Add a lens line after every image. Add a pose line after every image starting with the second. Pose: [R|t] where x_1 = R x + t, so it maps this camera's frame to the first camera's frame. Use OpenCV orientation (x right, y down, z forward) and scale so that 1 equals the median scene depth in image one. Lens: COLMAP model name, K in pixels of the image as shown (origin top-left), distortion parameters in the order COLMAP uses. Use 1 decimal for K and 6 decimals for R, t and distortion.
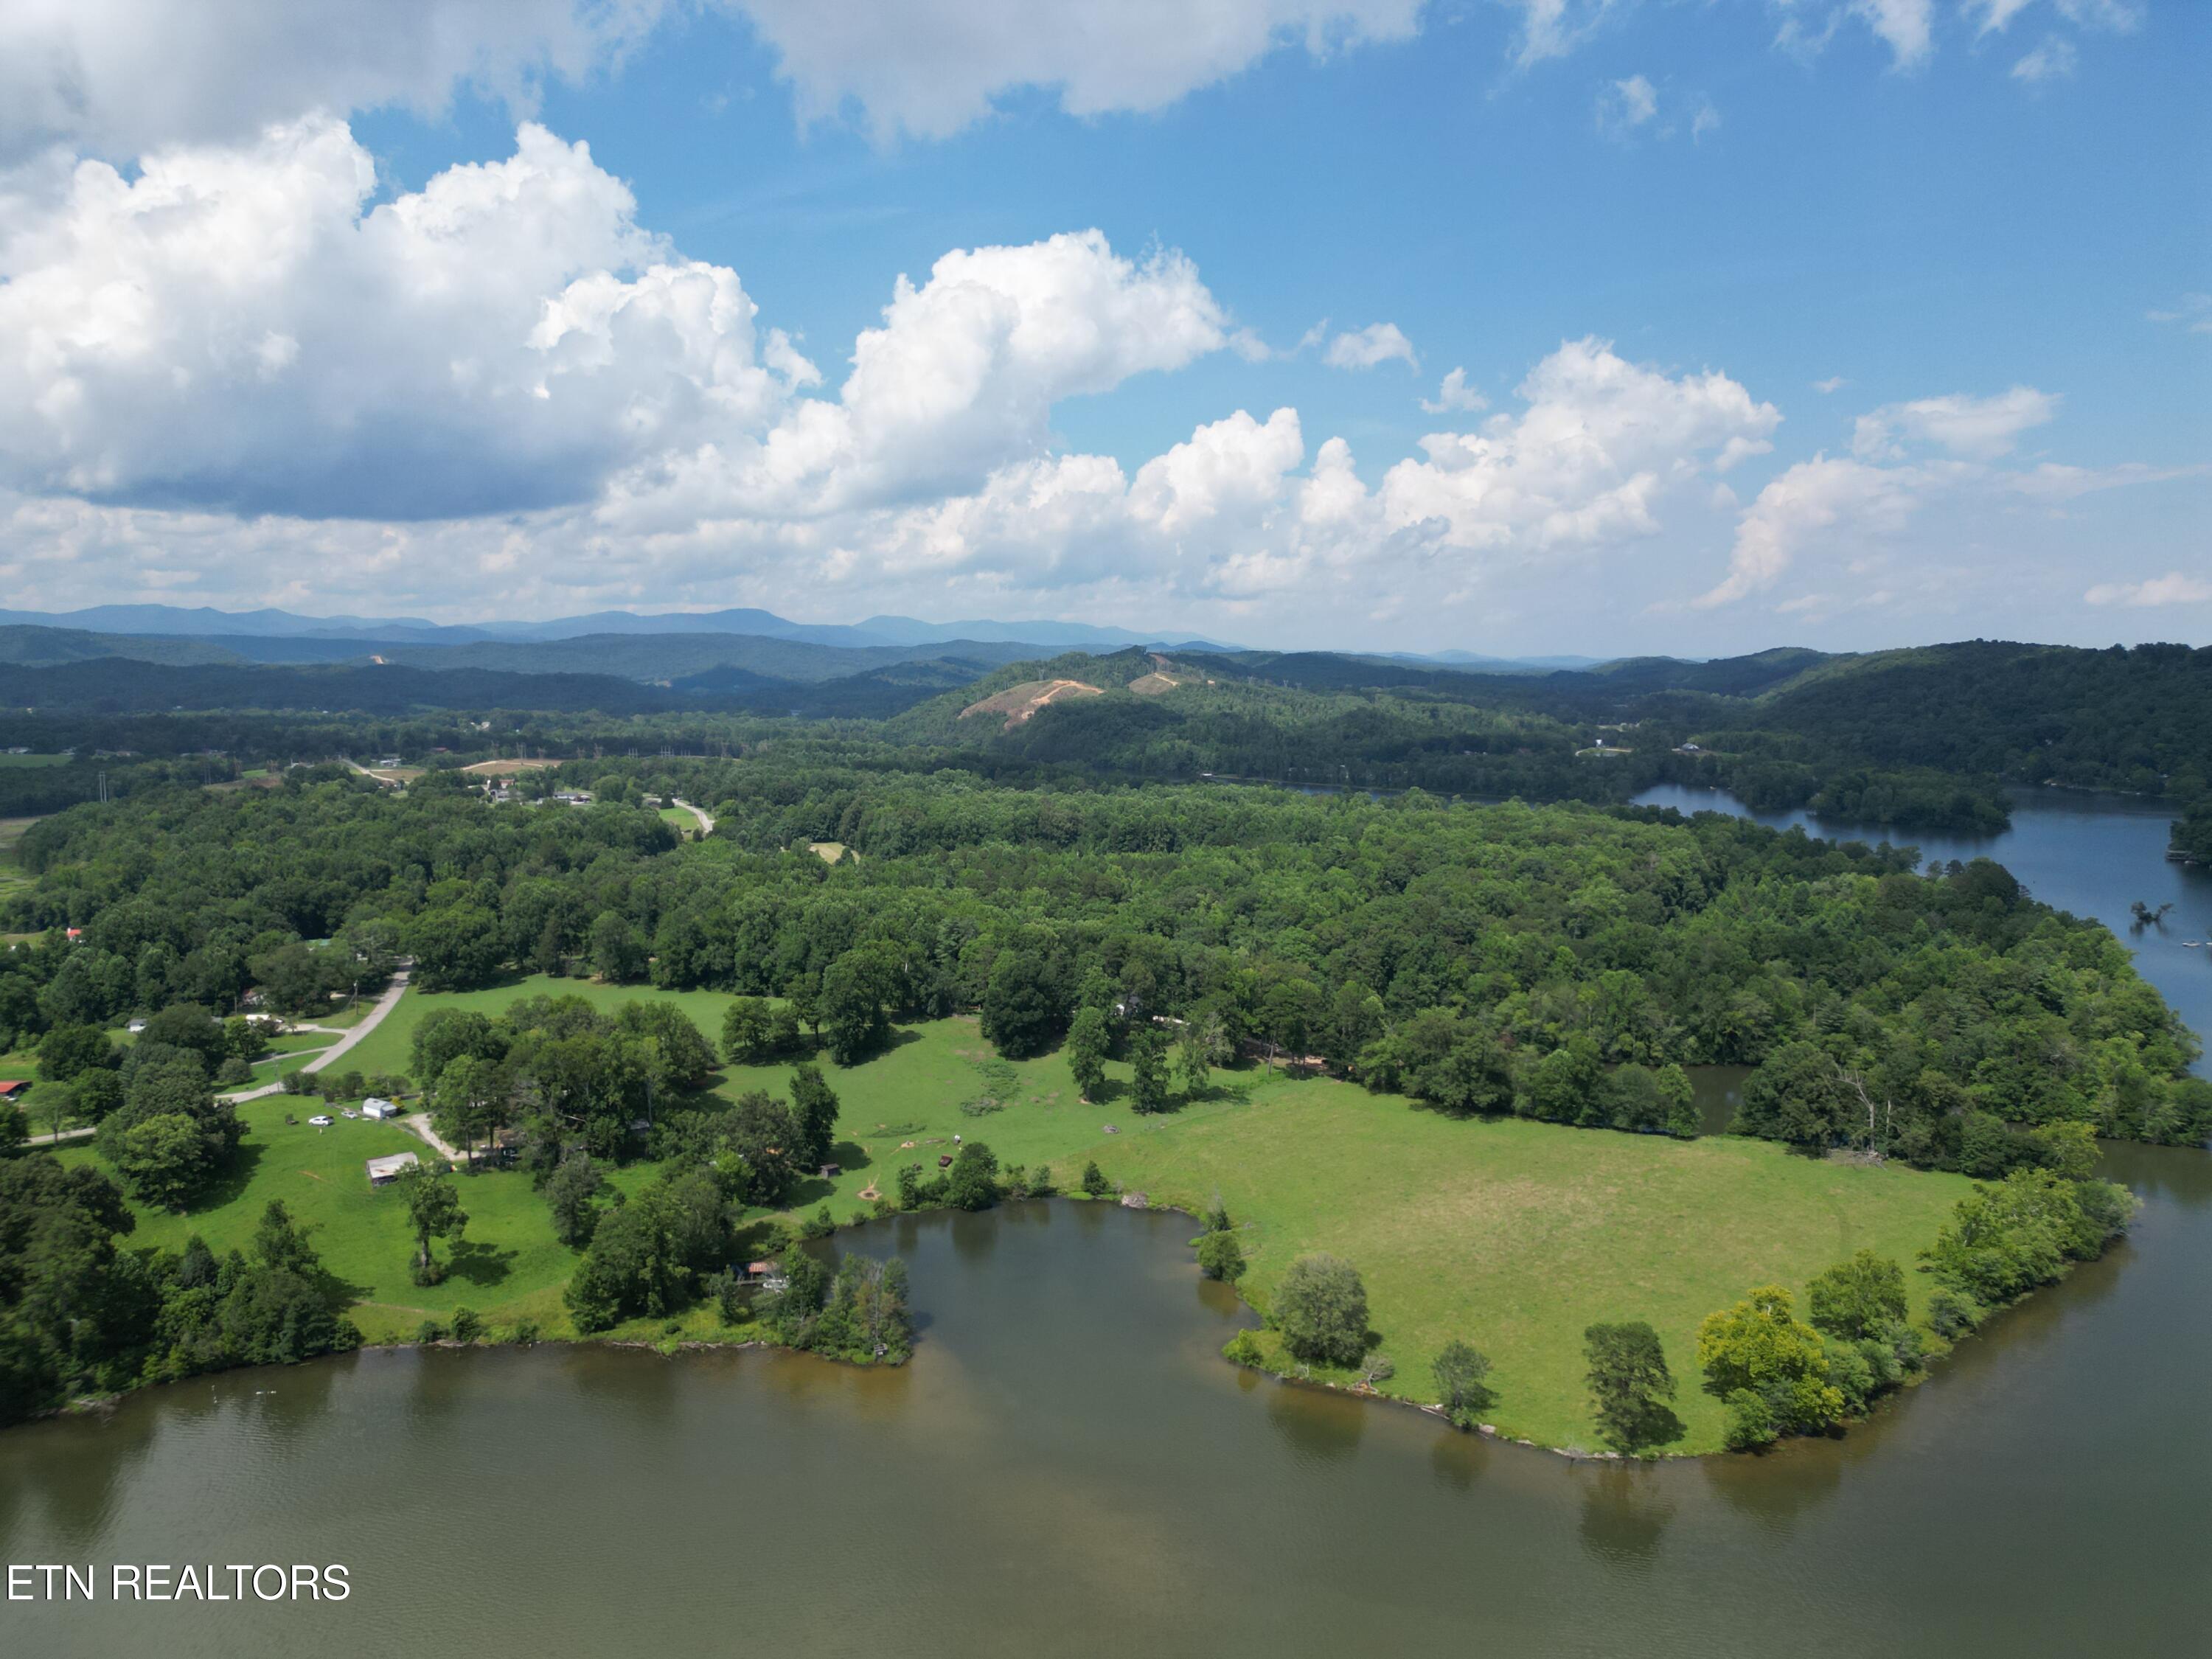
lens RADIAL K [[1551.2, 0, 1104.5], [0, 1551.2, 838.1], [0, 0, 1]] dist [0.093652, -0.096833]
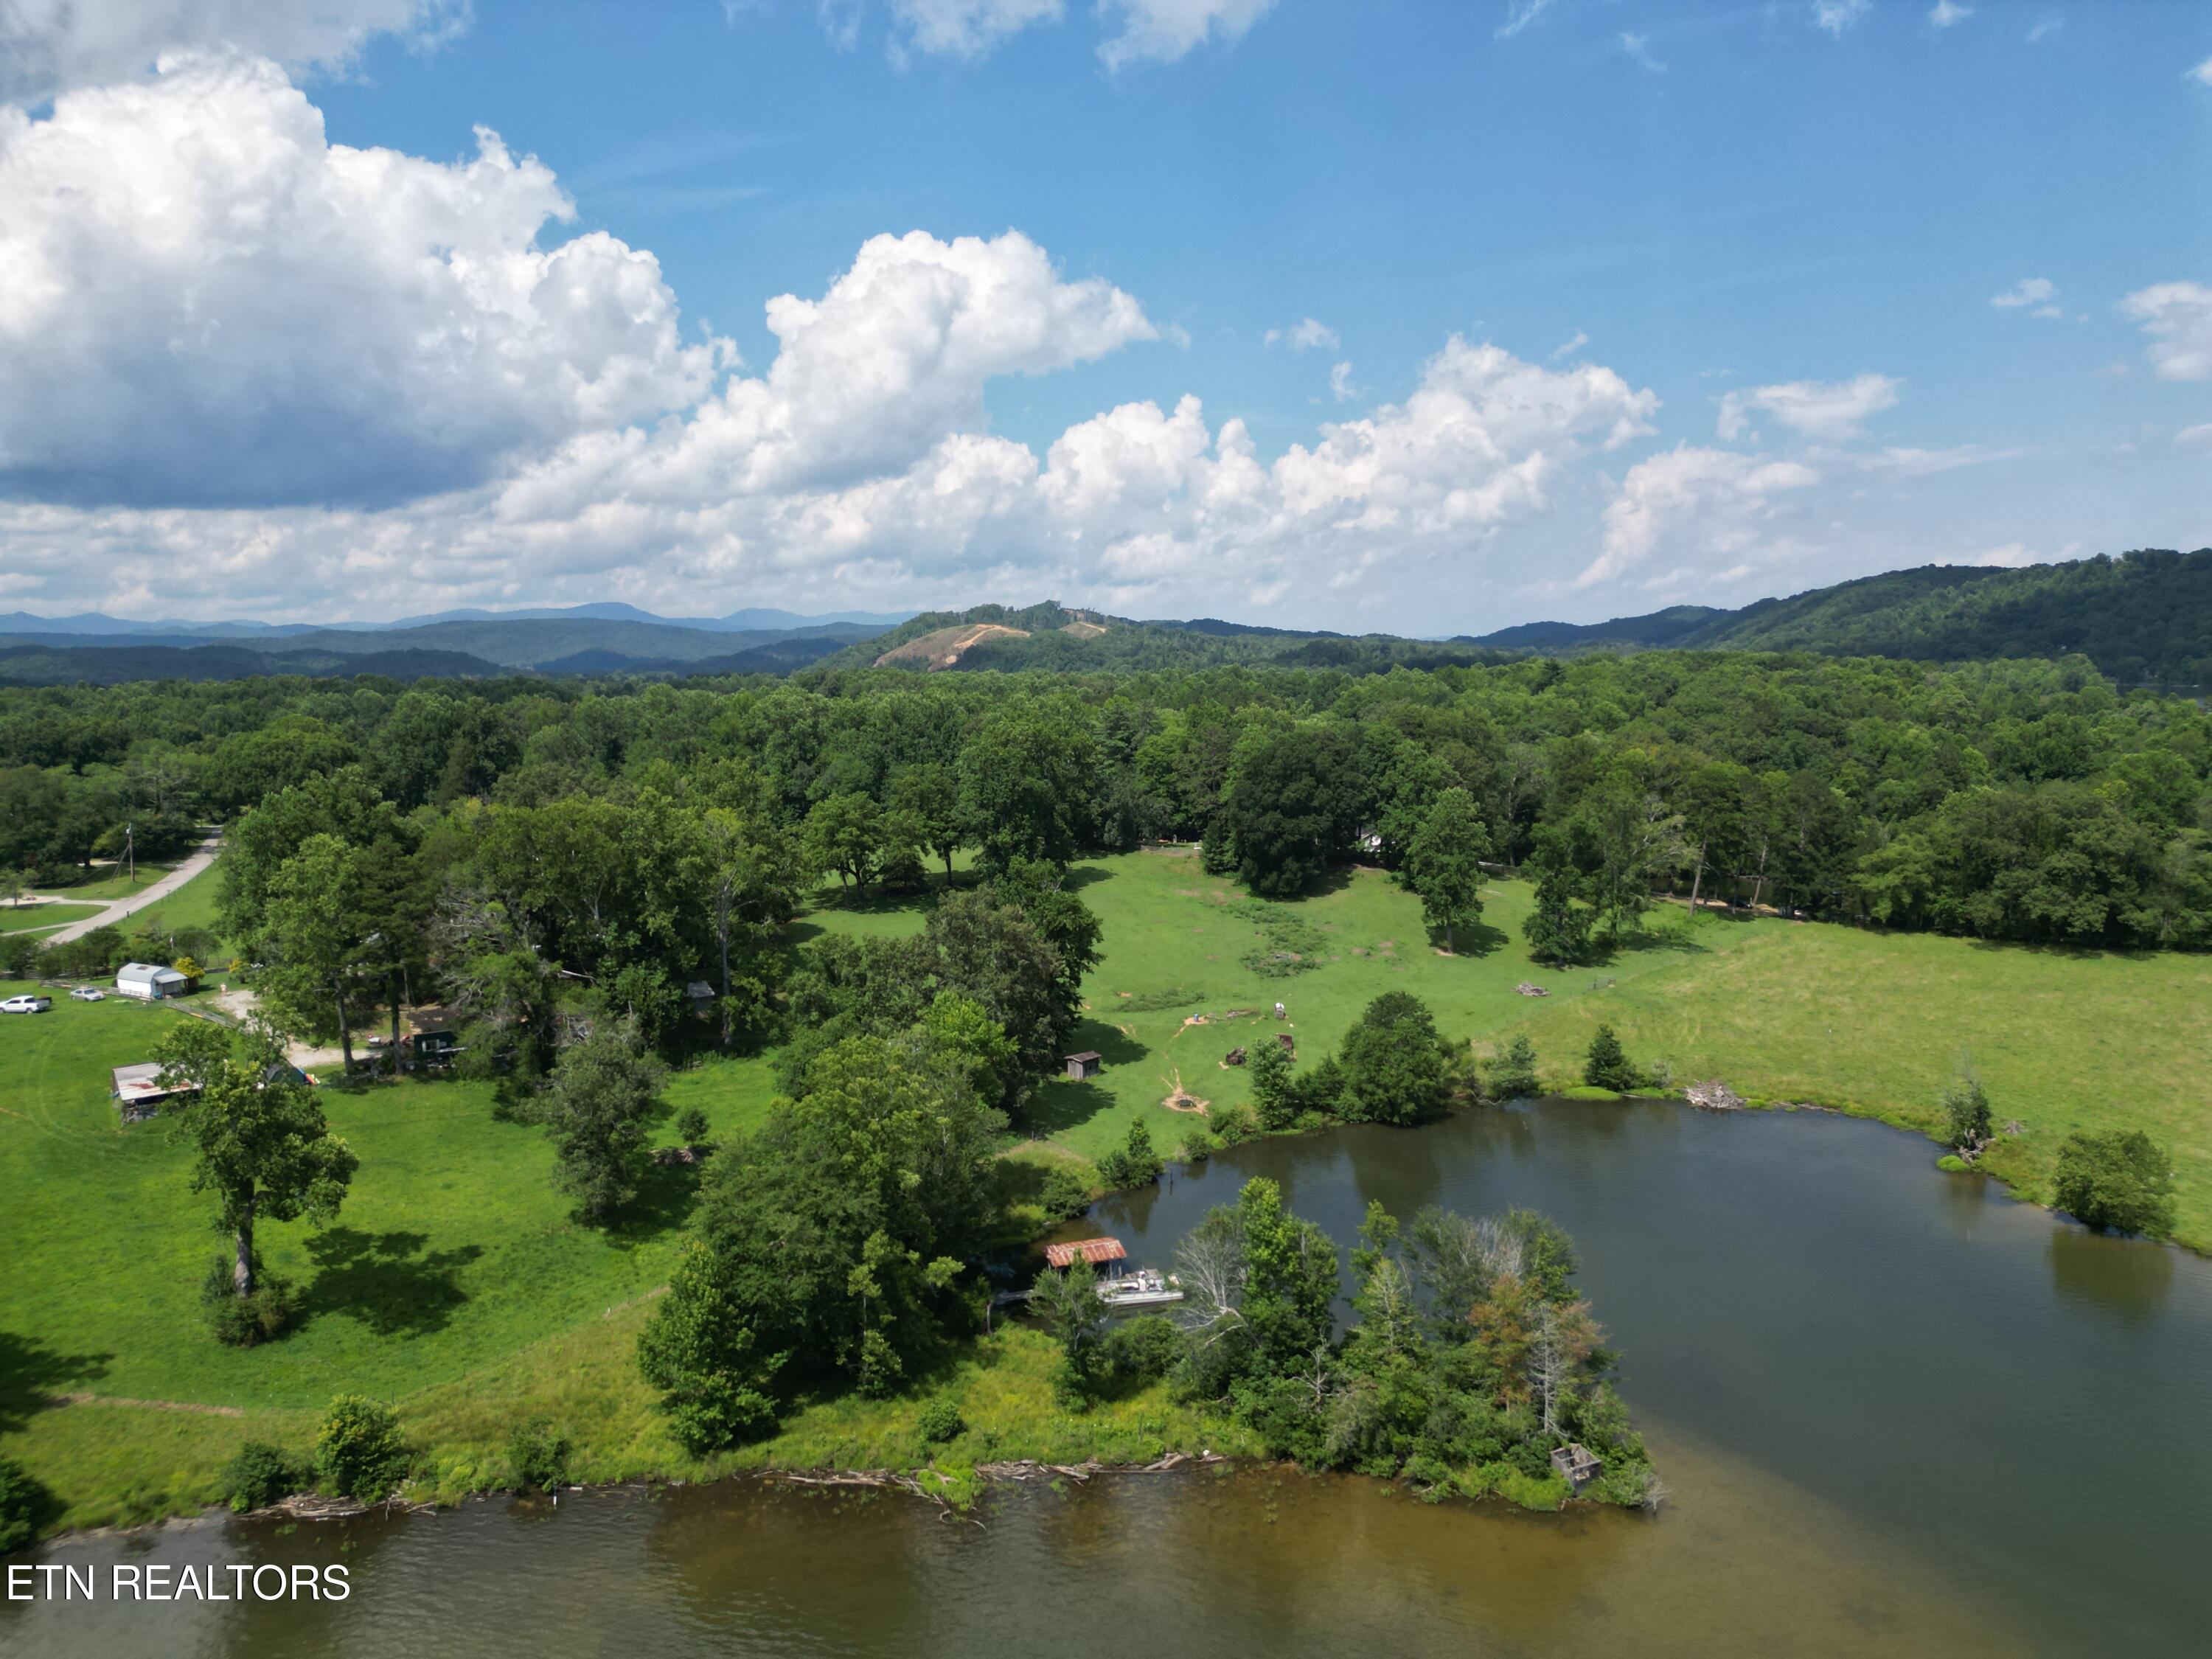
lens RADIAL K [[1551.2, 0, 1104.5], [0, 1551.2, 838.1], [0, 0, 1]] dist [0.093652, -0.096833]
pose [[0.996405, -0.031231, 0.078751, -0.229108], [0.030974, 0.999510, 0.004487, 0.152215], [-0.078852, -0.002032, 0.996884, 0.551916]]
